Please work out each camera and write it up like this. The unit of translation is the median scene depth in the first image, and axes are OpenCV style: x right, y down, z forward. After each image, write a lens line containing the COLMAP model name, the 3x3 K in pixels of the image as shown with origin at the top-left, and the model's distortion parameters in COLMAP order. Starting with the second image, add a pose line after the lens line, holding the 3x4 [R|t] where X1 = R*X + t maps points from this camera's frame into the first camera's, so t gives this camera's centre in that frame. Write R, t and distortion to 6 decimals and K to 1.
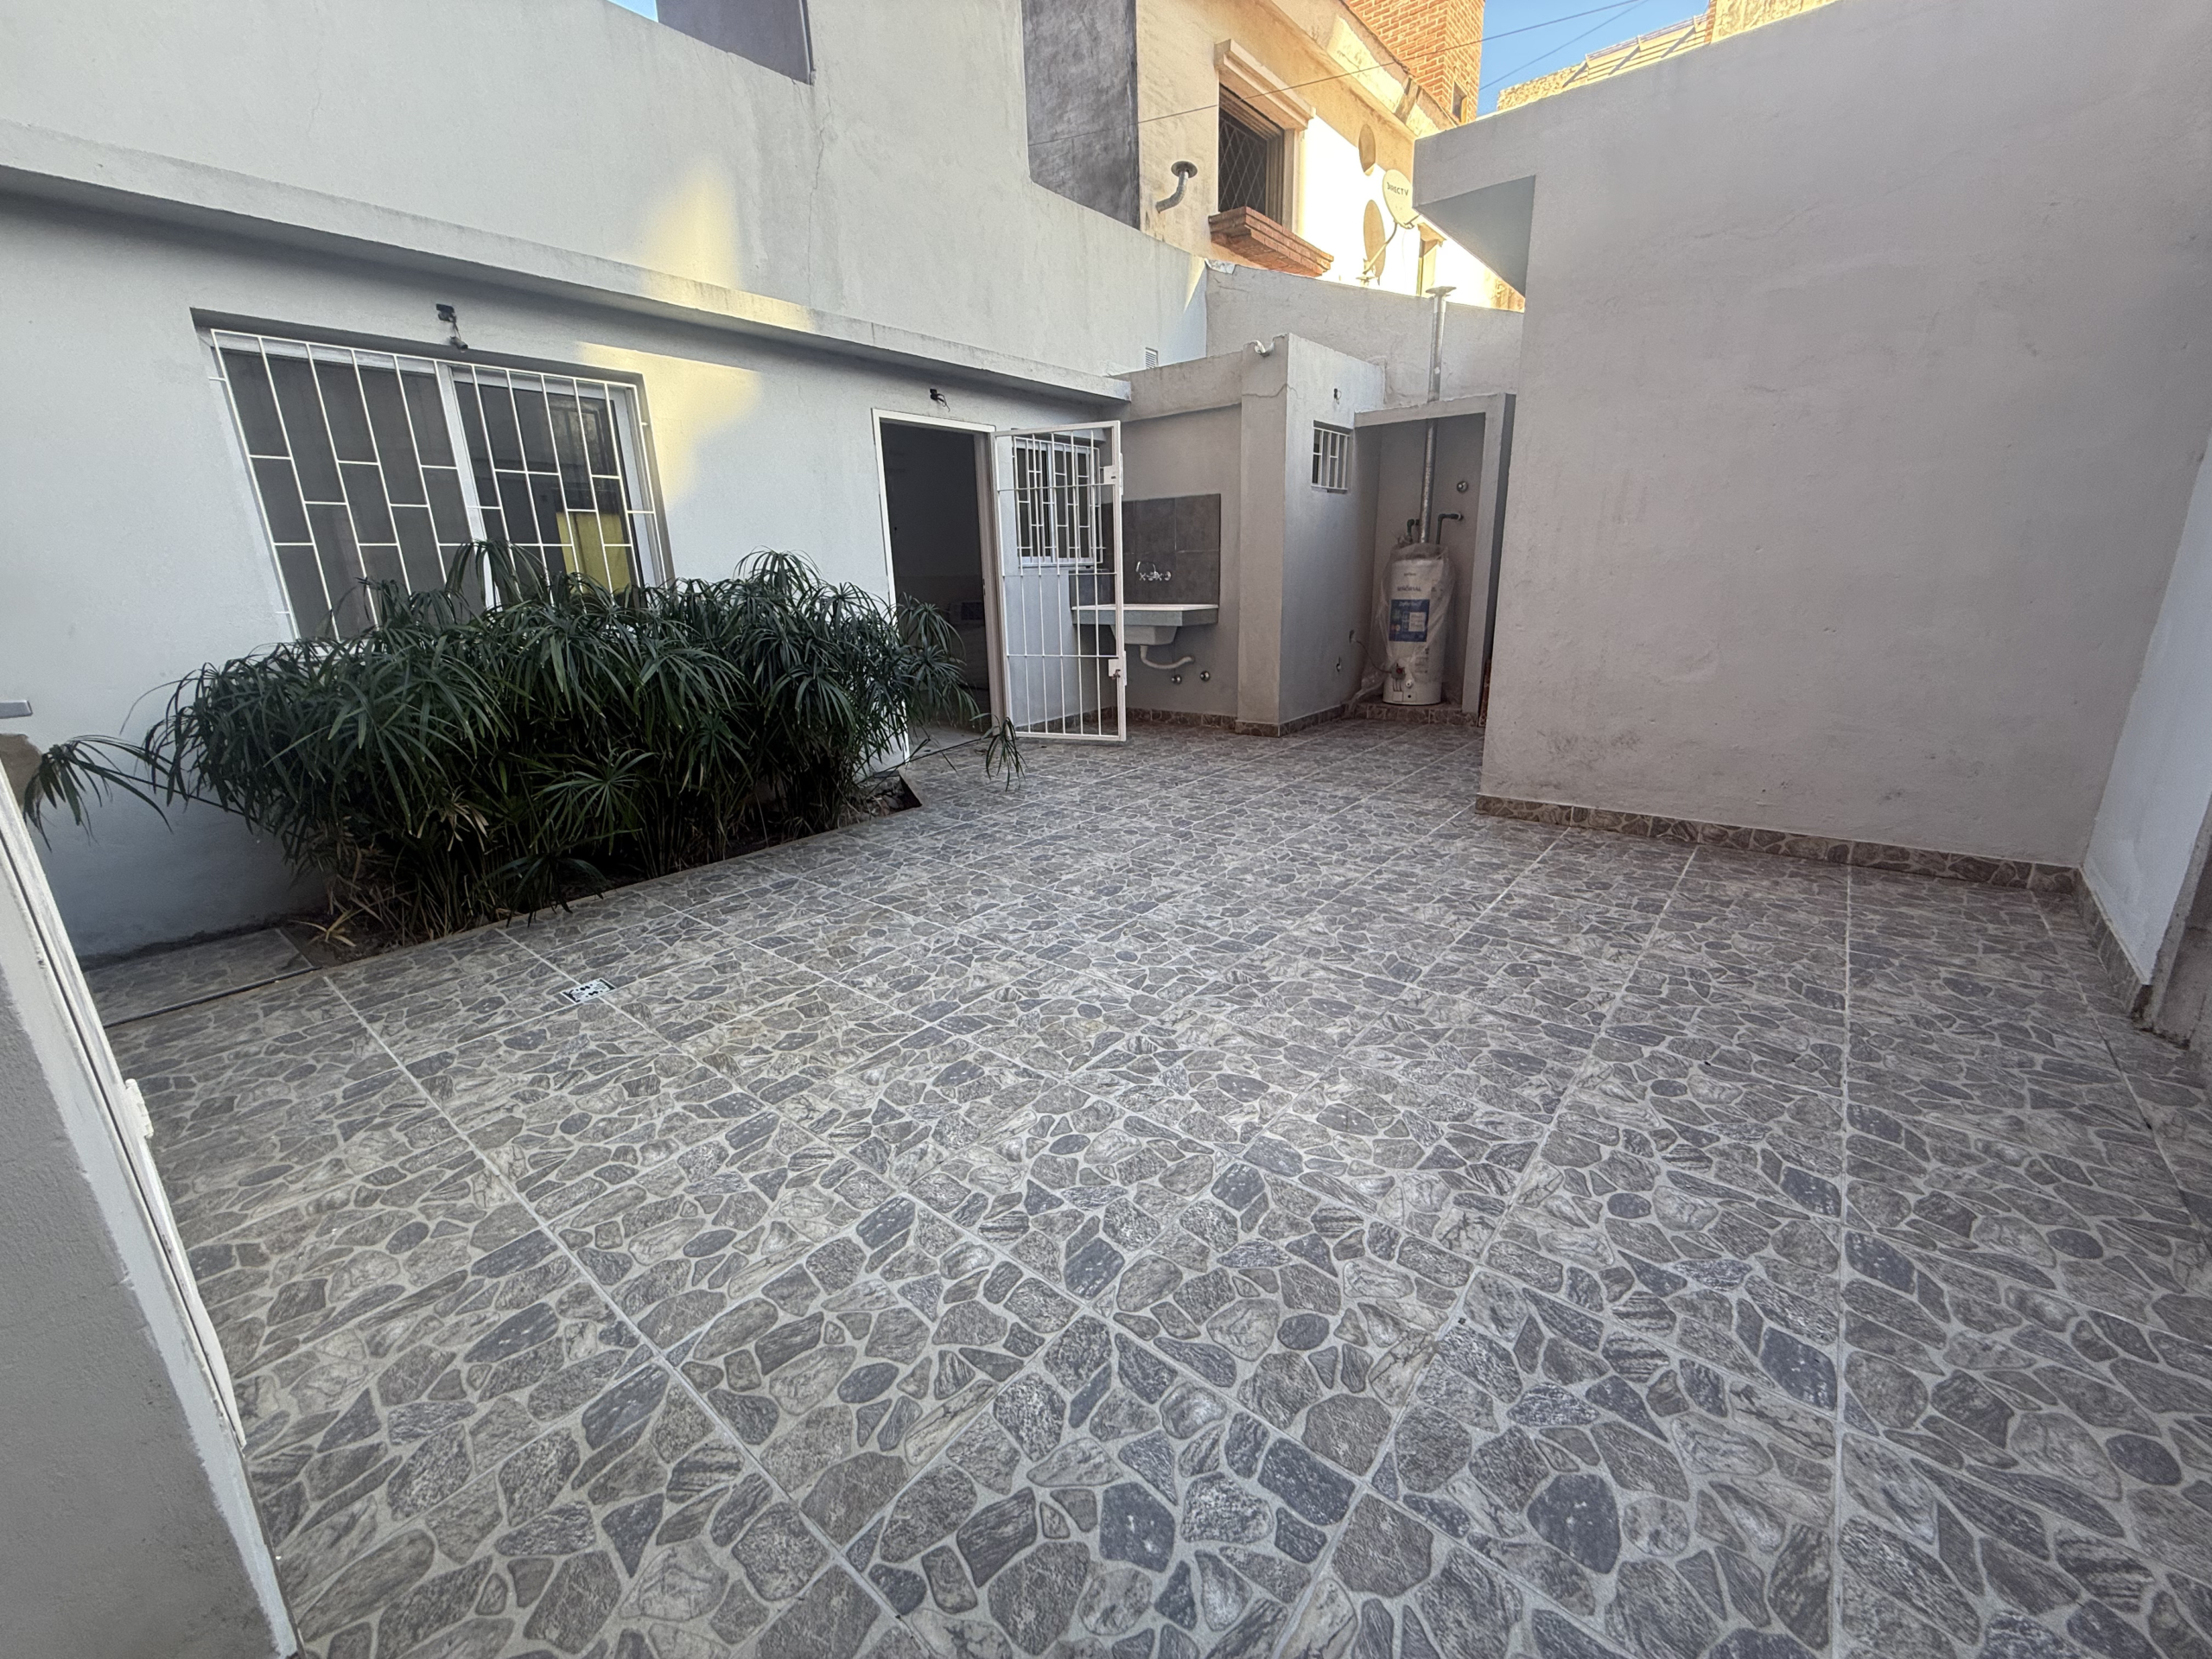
lens RADIAL K [[879.3, 0, 1101.4], [0, 879.3, 826.4], [0, 0, 1]] dist [0.000655, -0.000081]
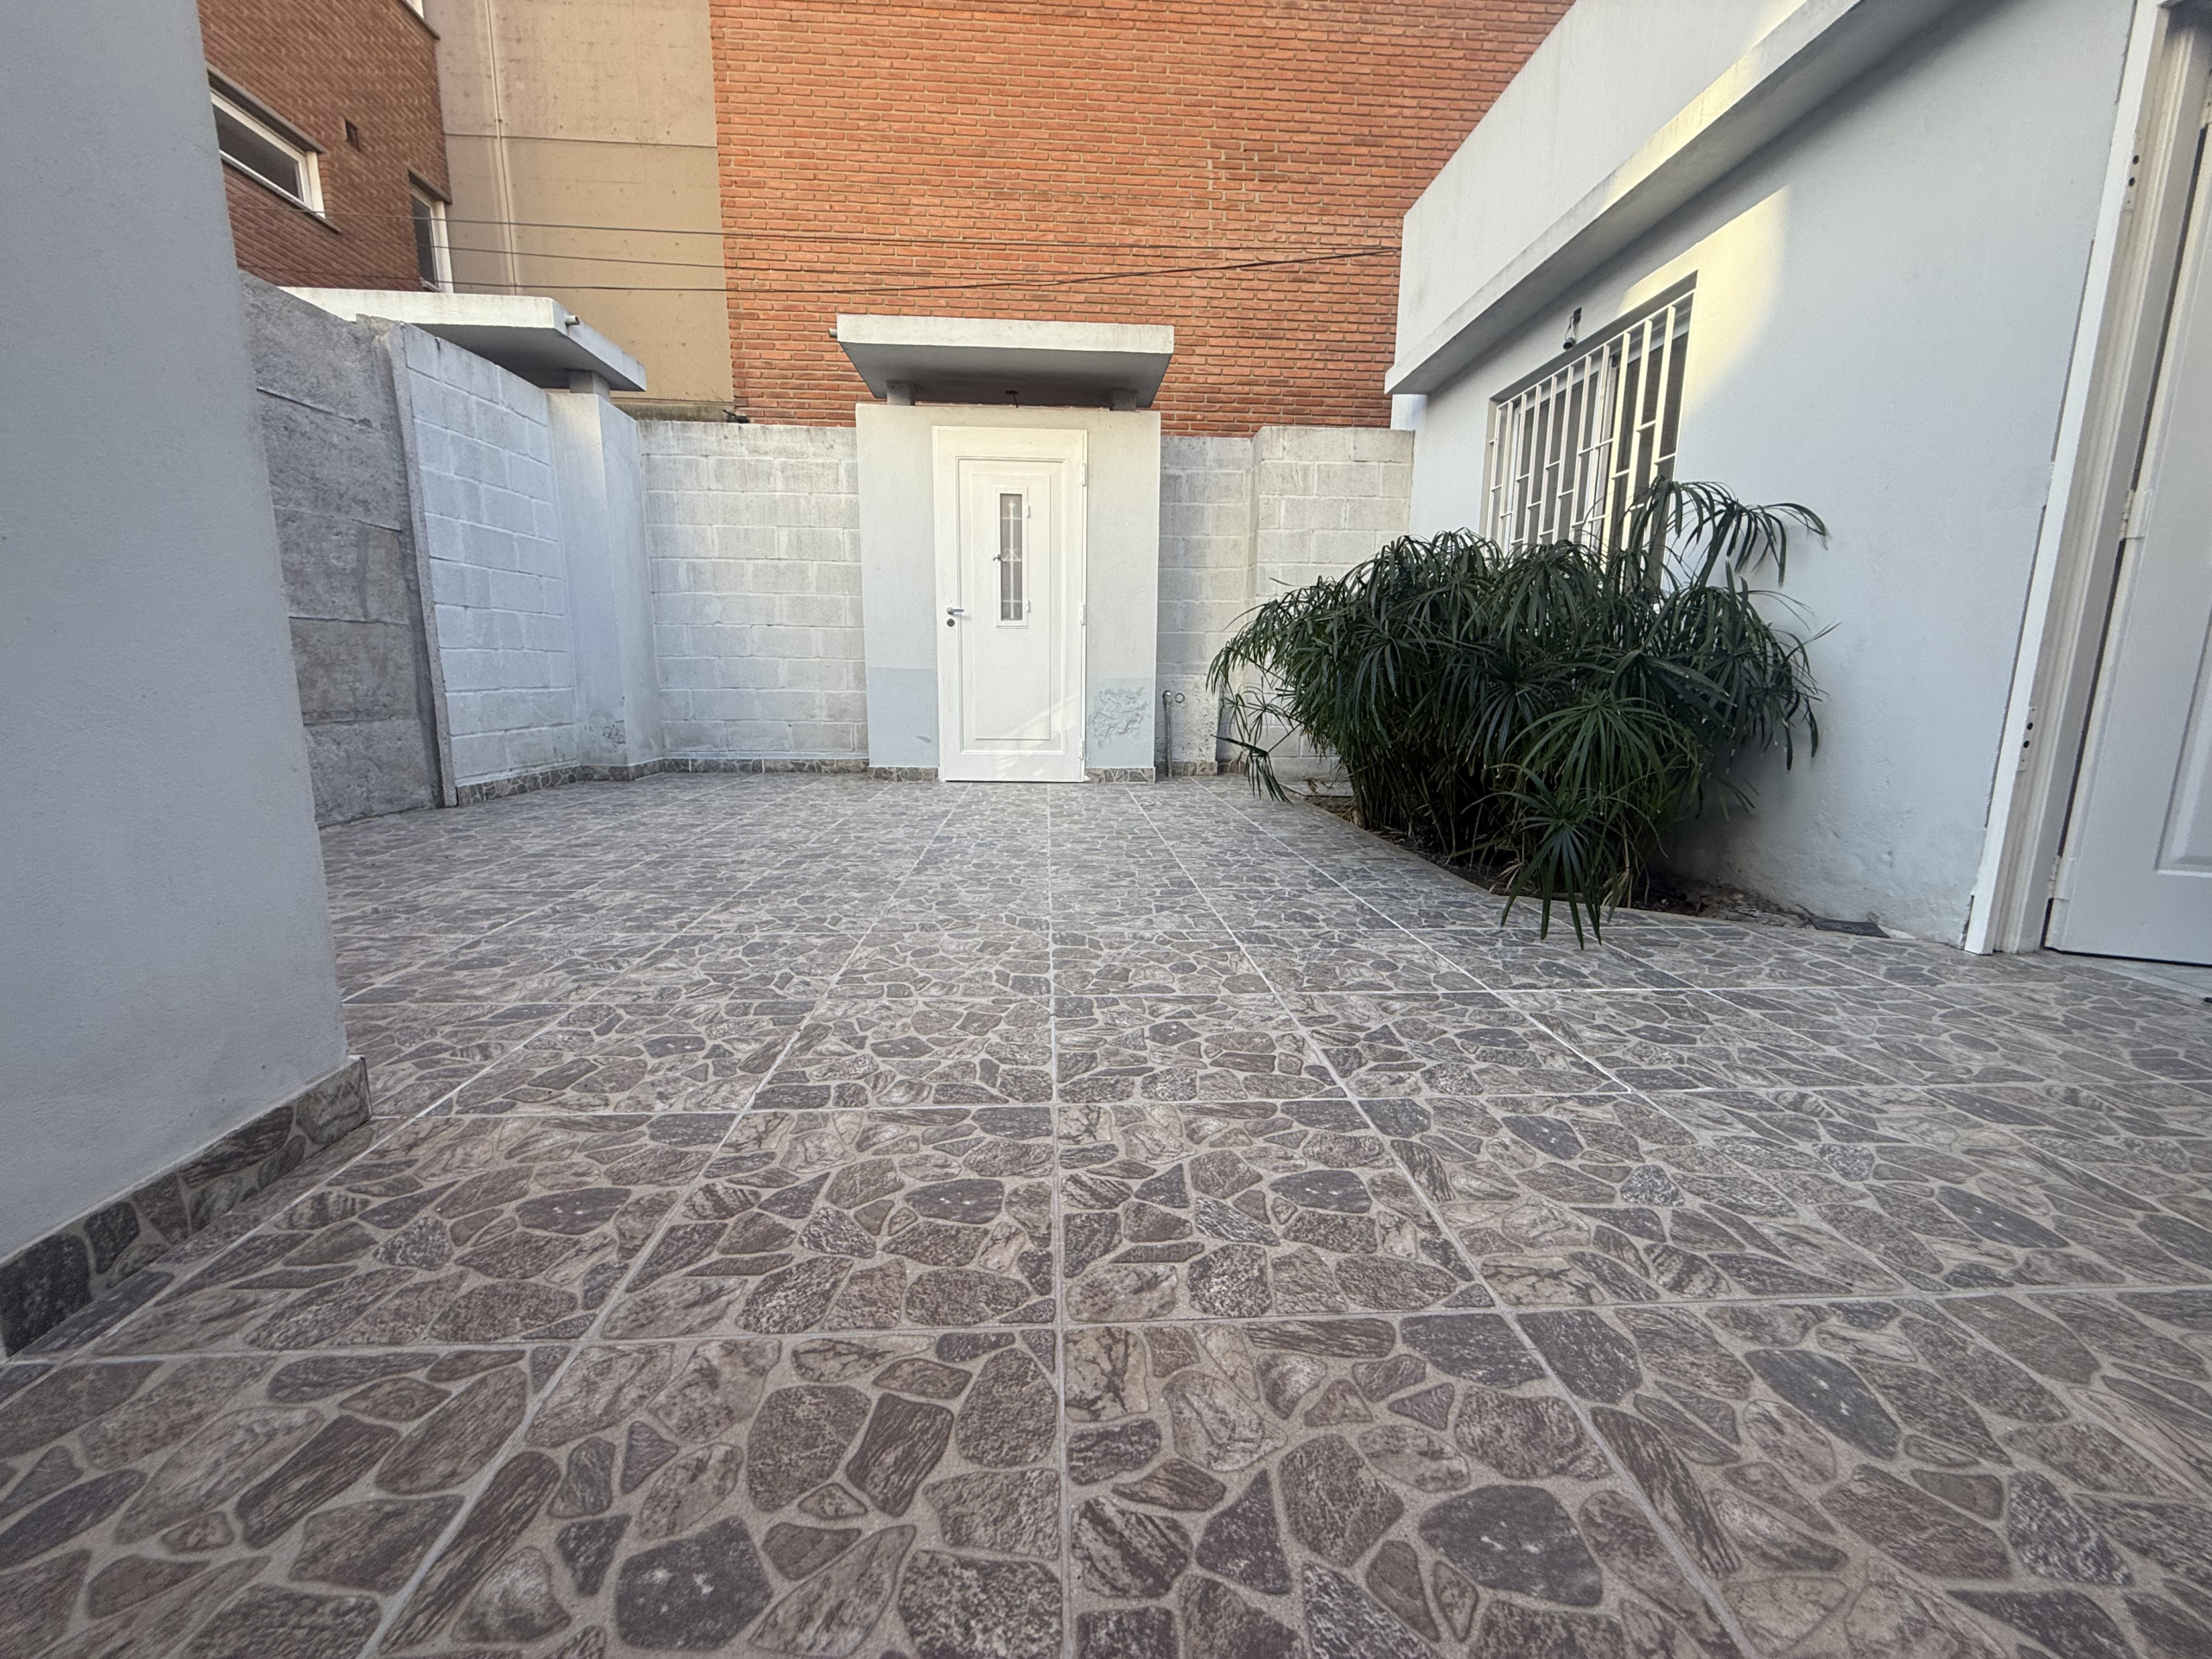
lens RADIAL K [[879.1, 0, 1102.1], [0, 879.1, 825.8], [0, 0, 1]] dist [0.000243, 0.000184]
pose [[-0.732608, 0.138314, -0.666449, 0.706274], [-0.176963, 0.906759, 0.382718, -0.456269], [0.657244, 0.398319, -0.639822, 2.195442]]
